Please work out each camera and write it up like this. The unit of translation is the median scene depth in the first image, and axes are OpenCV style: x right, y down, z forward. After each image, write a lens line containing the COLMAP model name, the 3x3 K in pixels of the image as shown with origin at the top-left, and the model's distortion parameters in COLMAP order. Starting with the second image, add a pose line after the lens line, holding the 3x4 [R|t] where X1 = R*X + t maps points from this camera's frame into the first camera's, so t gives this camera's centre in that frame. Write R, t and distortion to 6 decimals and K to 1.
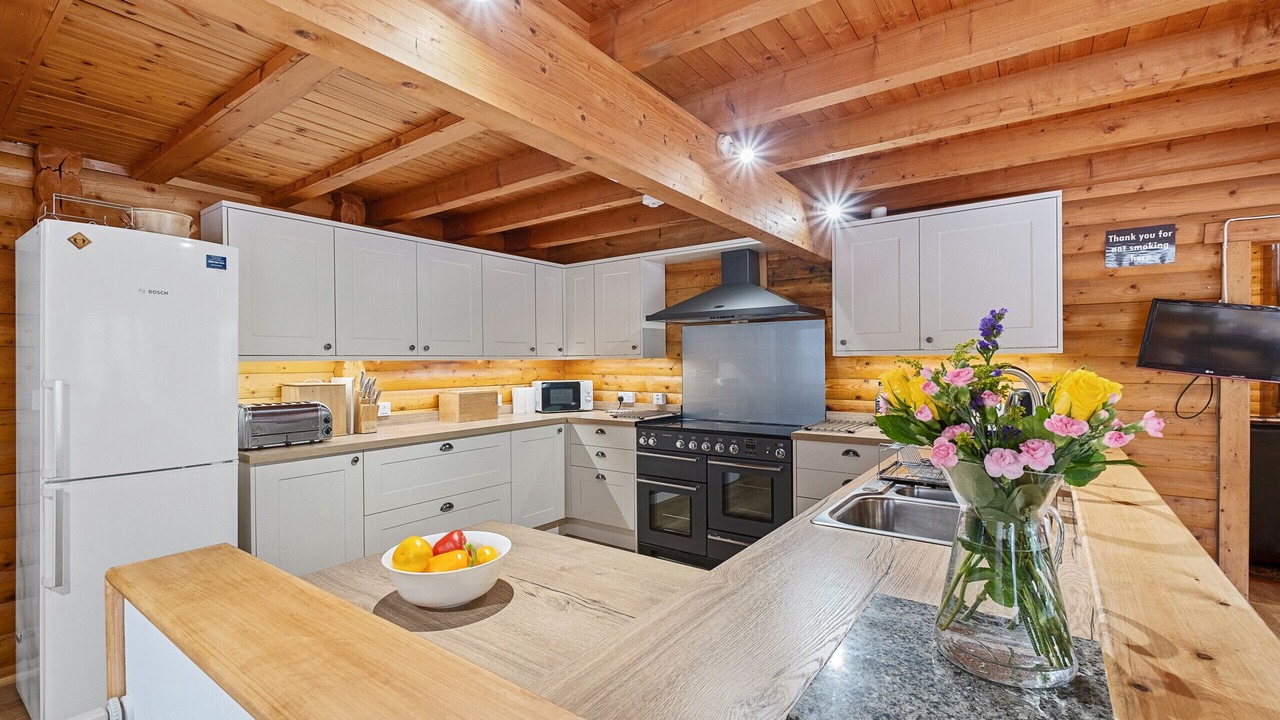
lens RADIAL K [[555.3, 0, 639.8], [0, 555.3, 362.8], [0, 0, 1]] dist [-0.003274, -0.000341]
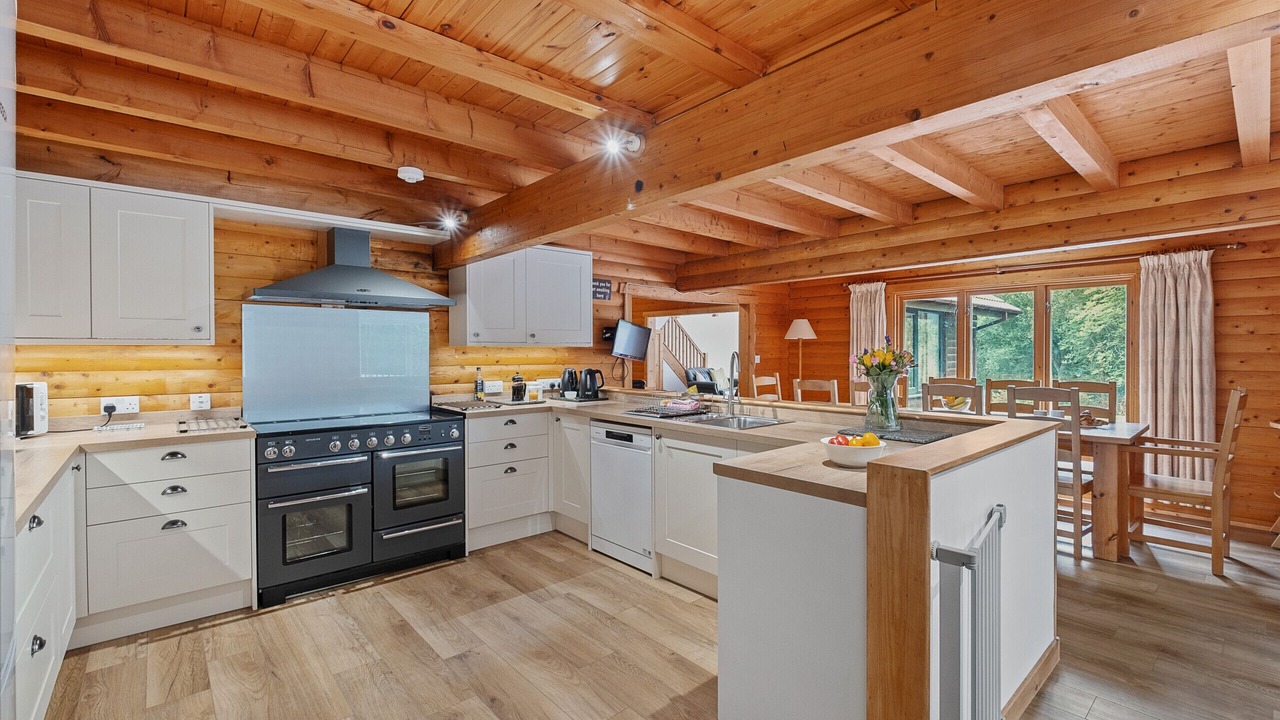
lens RADIAL K [[555.3, 0, 640.6], [0, 555.3, 356.9], [0, 0, 1]] dist [-0.003274, -0.000341]
pose [[0.211666, -0.000505, 0.977342, -0.625924], [0.005299, 0.999986, -0.000631, 0.011872], [-0.977328, 0.005313, 0.211665, 0.340260]]
